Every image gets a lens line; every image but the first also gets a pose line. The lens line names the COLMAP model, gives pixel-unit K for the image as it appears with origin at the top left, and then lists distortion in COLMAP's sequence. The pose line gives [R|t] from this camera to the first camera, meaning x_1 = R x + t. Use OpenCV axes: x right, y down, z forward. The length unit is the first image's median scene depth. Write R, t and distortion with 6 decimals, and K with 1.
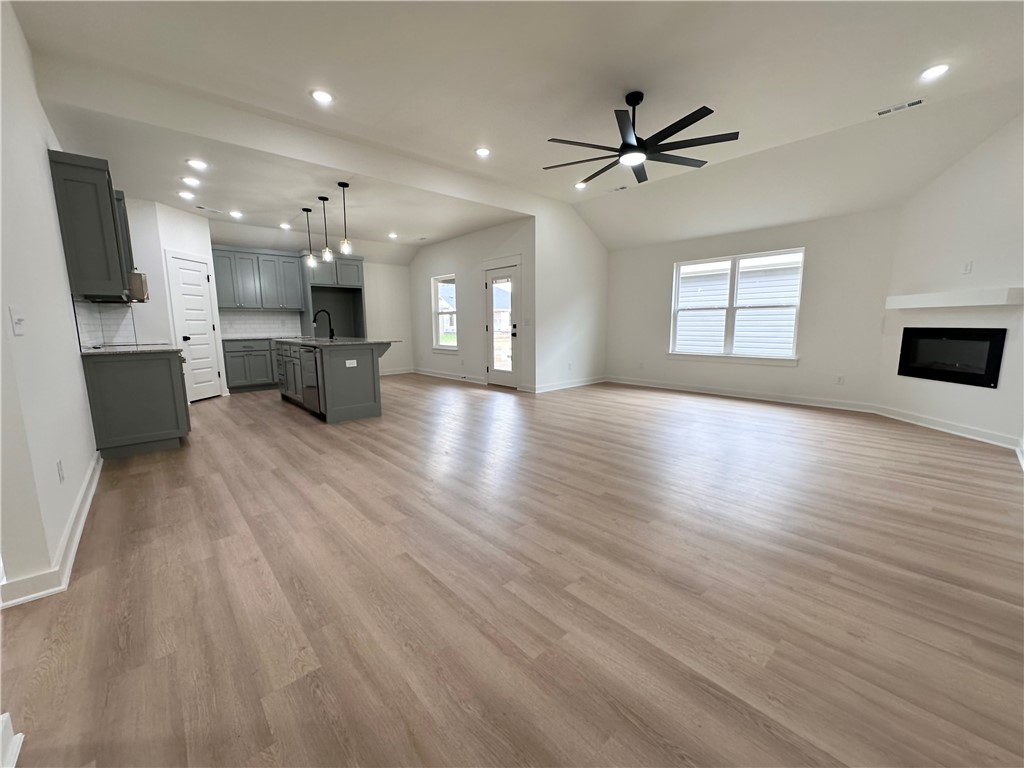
lens RADIAL K [[407.7, 0, 512.0], [0, 407.7, 384.0], [0, 0, 1]] dist [0.000298, 0.000050]
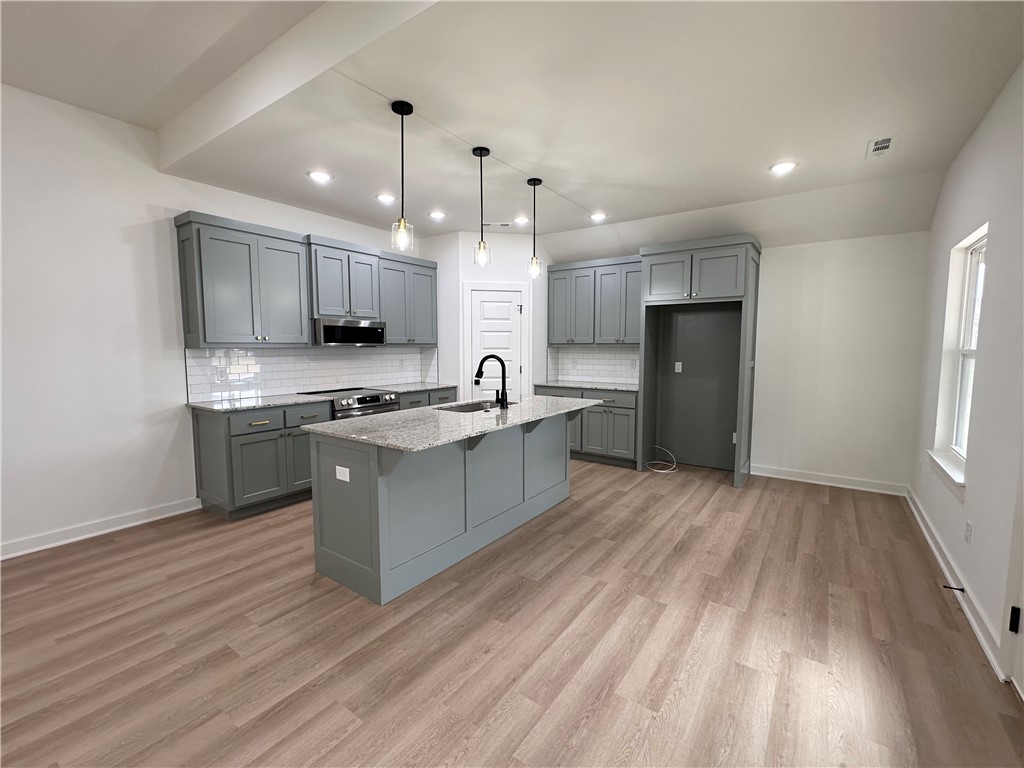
lens RADIAL K [[444.8, 0, 512.0], [0, 444.8, 384.0], [0, 0, 1]] dist [-0.003471, -0.000369]
pose [[0.221223, 0.092212, -0.970854, 0.160800], [-0.144368, 0.987648, 0.060911, -0.222811], [0.964478, 0.126685, 0.231803, 1.083434]]
